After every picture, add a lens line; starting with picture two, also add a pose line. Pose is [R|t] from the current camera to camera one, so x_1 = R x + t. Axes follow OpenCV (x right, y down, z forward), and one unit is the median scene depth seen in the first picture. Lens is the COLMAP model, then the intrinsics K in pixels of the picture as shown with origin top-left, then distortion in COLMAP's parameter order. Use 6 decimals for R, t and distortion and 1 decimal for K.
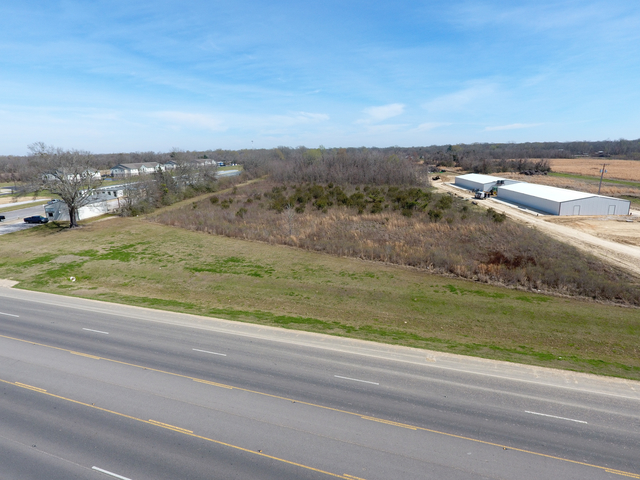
lens RADIAL K [[372.0, 0, 319.5], [0, 372.0, 239.5], [0, 0, 1]] dist [-0.002723, -0.000172]
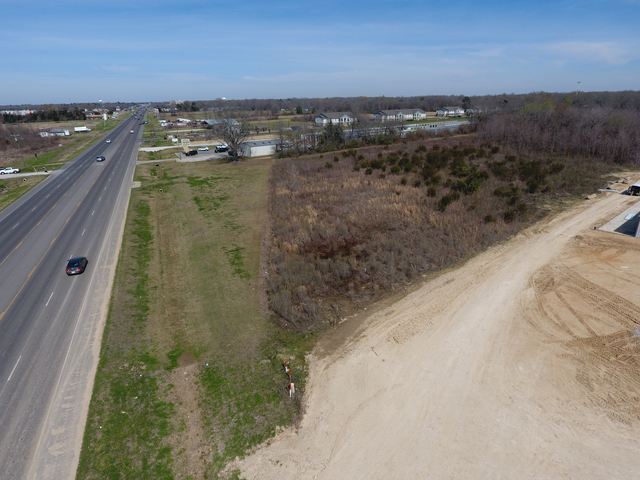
lens RADIAL K [[372.0, 0, 319.5], [0, 372.0, 240.7], [0, 0, 1]] dist [-0.002723, -0.000172]
pose [[0.700734, 0.269796, -0.660441, 1.100606], [-0.171570, 0.962296, 0.211069, -0.166021], [0.692486, -0.034592, 0.720602, 0.251143]]
